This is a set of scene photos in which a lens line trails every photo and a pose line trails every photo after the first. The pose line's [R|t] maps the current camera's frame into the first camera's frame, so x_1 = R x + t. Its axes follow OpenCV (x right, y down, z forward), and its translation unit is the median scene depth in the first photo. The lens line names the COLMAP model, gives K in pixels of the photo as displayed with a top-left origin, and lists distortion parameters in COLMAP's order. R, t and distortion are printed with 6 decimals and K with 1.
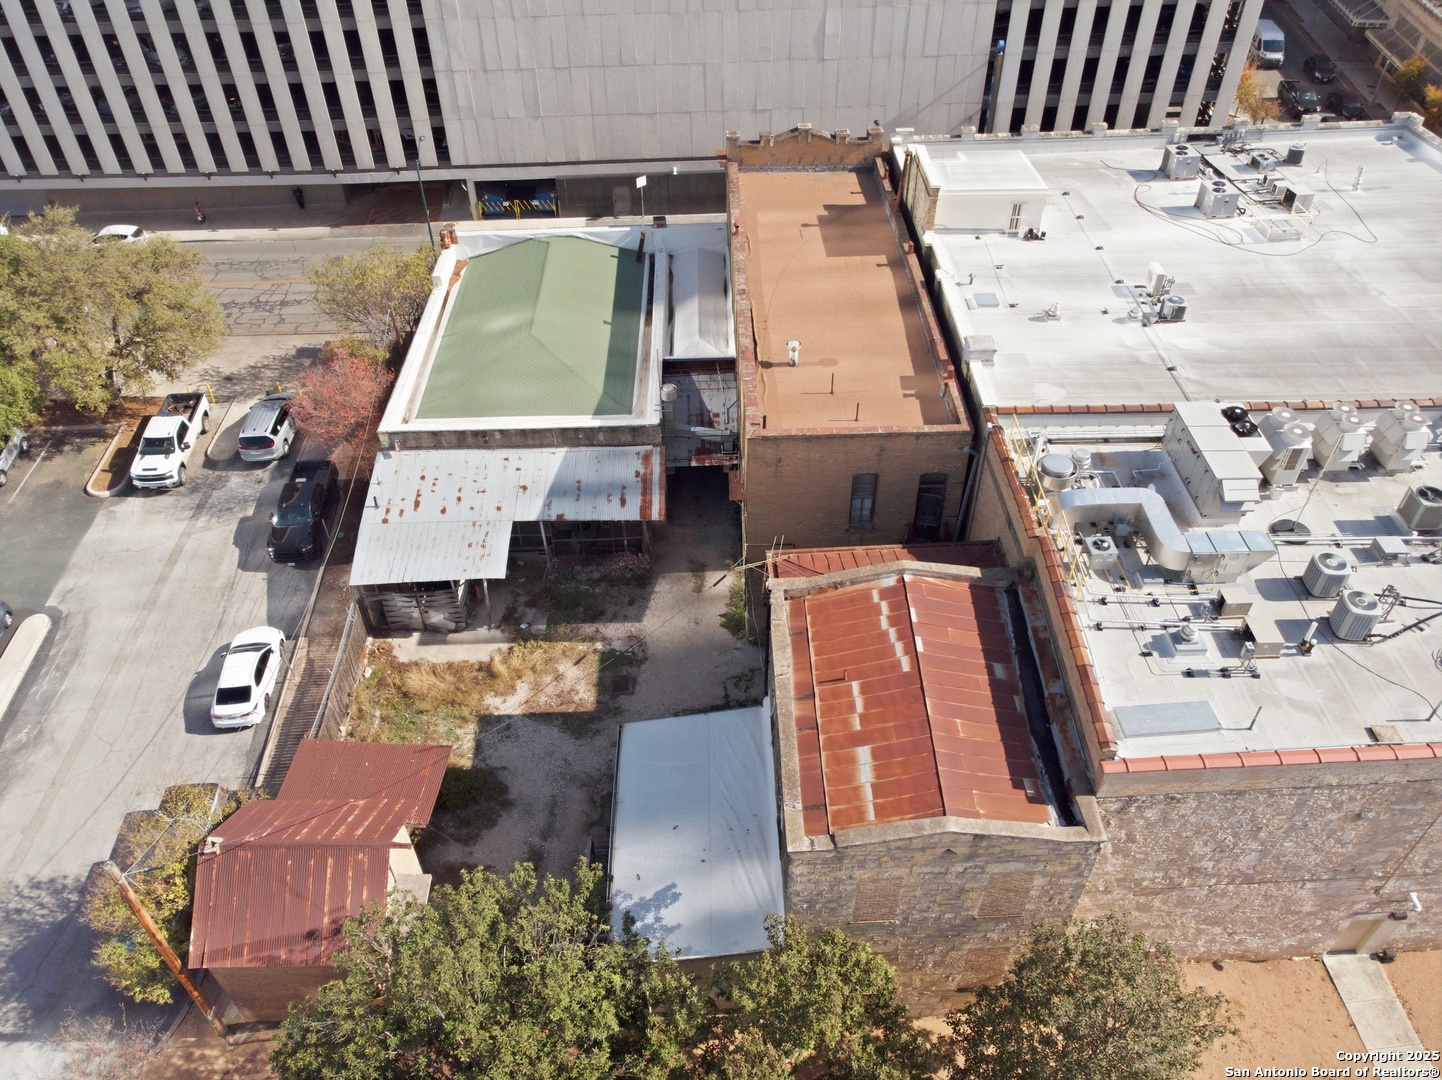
lens RADIAL K [[1077.9, 0, 717.0], [0, 1077.9, 530.5], [0, 0, 1]] dist [-0.000134, 0.003085]
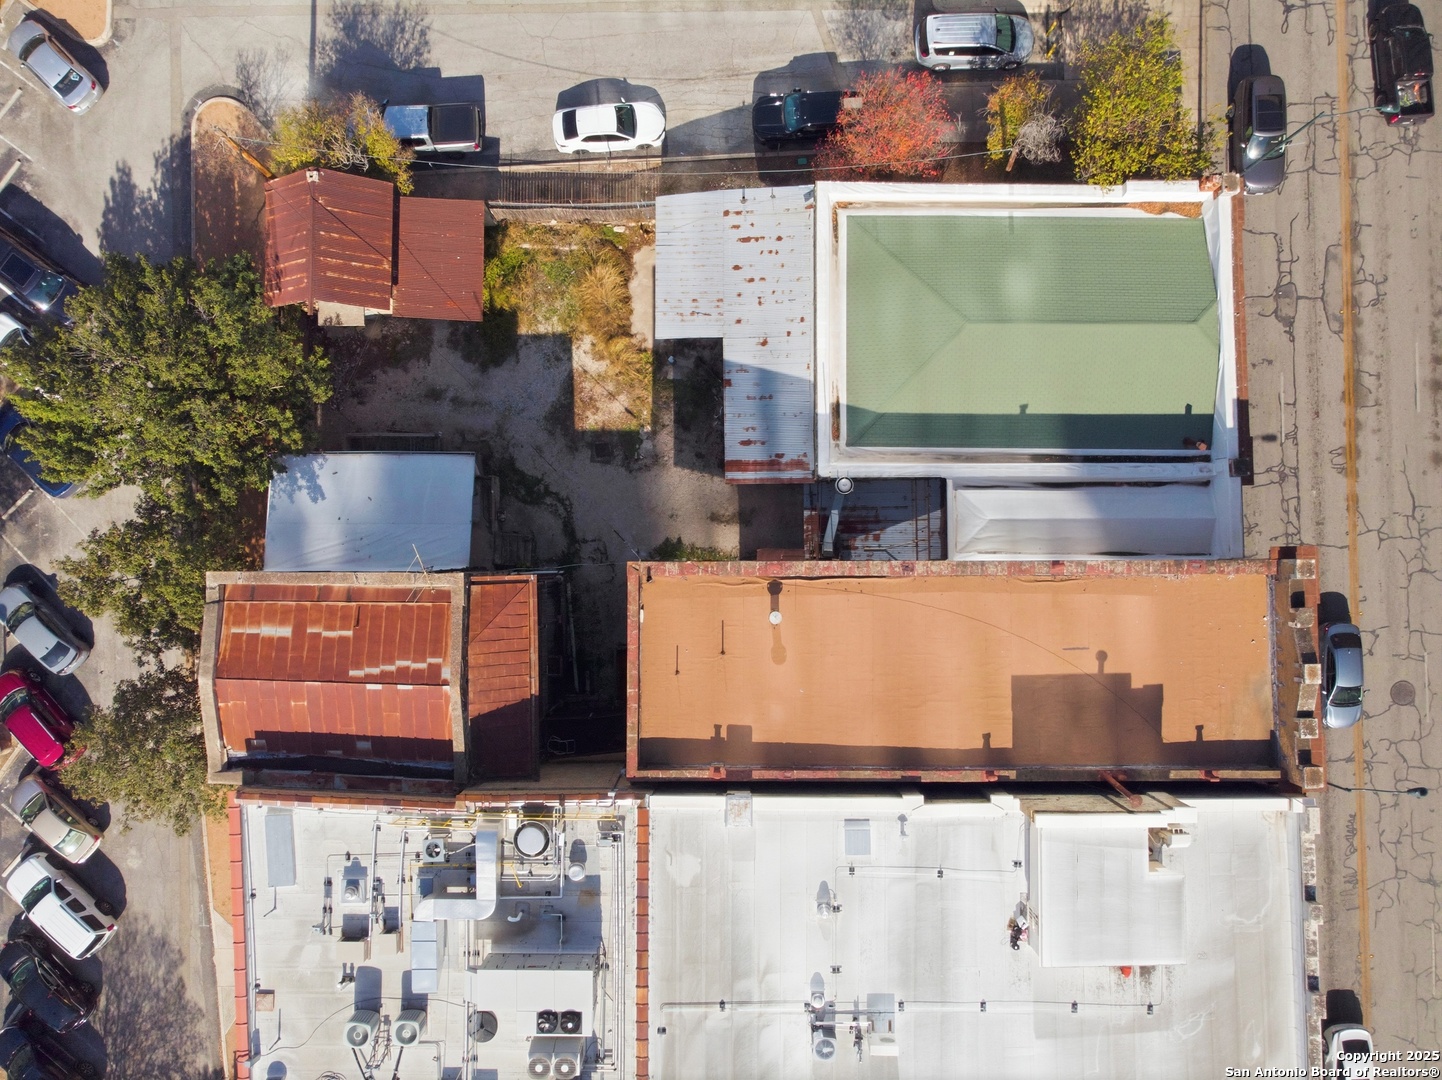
lens RADIAL K [[1067.1, 0, 721.0], [0, 1067.1, 542.6], [0, 0, 1]] dist [-0.008714, 0.021454]
pose [[-0.018698, 0.999810, 0.005535, 0.001126], [-0.658169, -0.016476, 0.752690, -0.742698], [0.752638, 0.010431, 0.658352, 0.314190]]
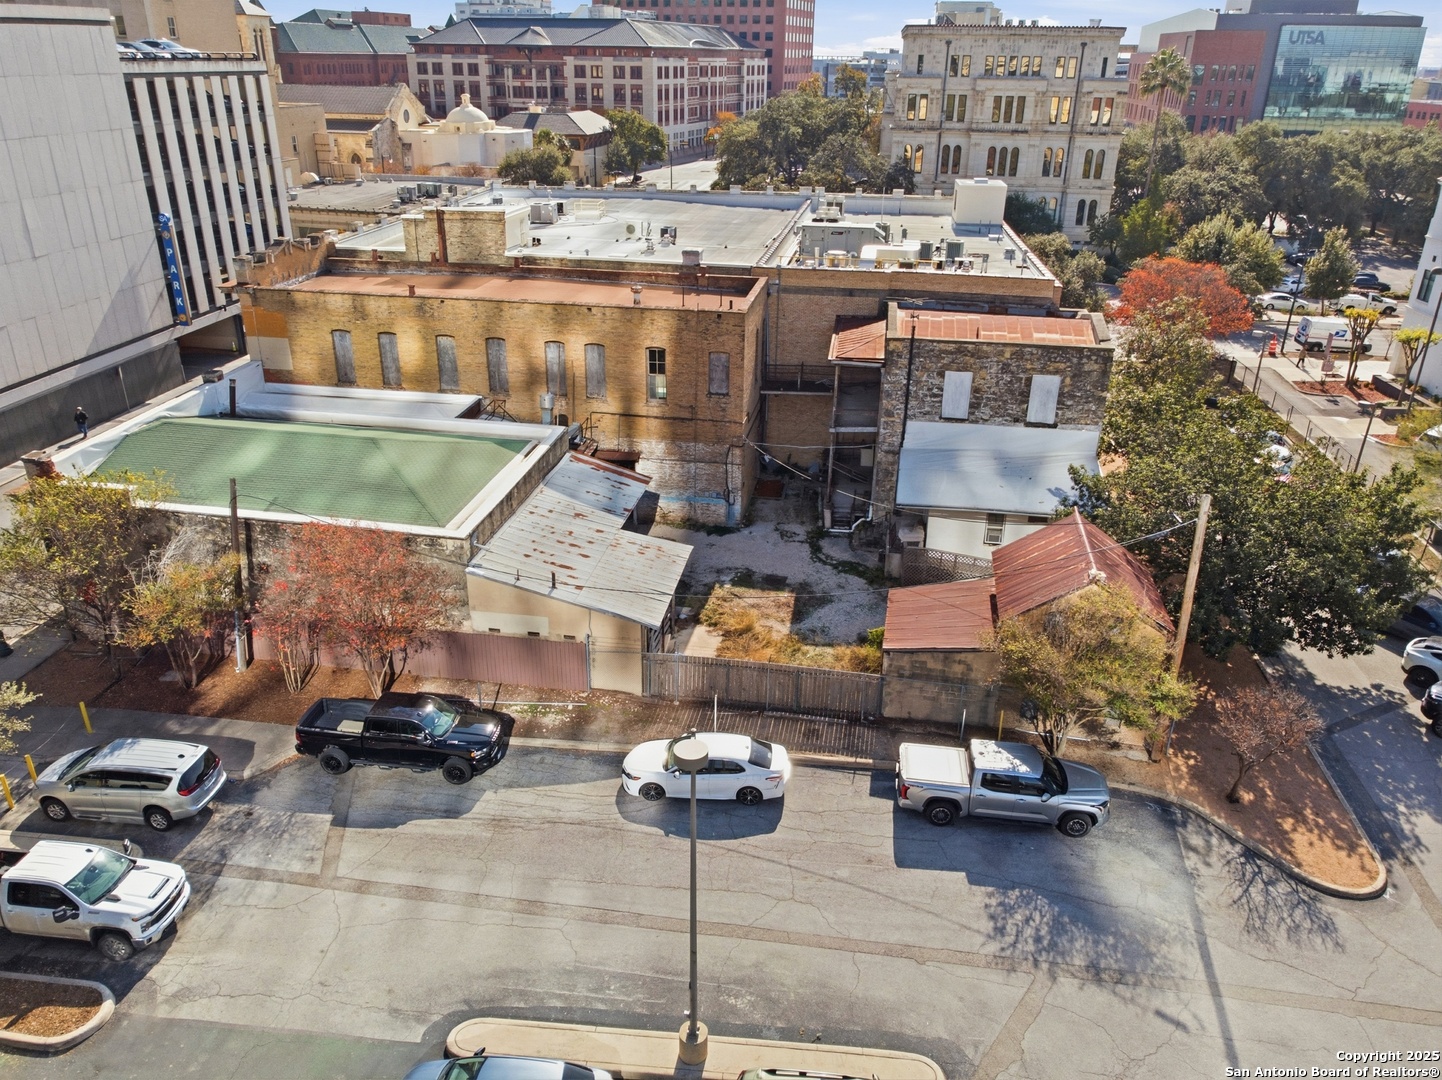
lens RADIAL K [[1067.1, 0, 721.0], [0, 1067.1, 542.6], [0, 0, 1]] dist [-0.008714, 0.021454]
pose [[0.181898, -0.394987, 0.900499, -0.970686], [0.640093, 0.742746, 0.196494, -0.120654], [-0.746454, 0.540661, 0.387932, 0.552791]]
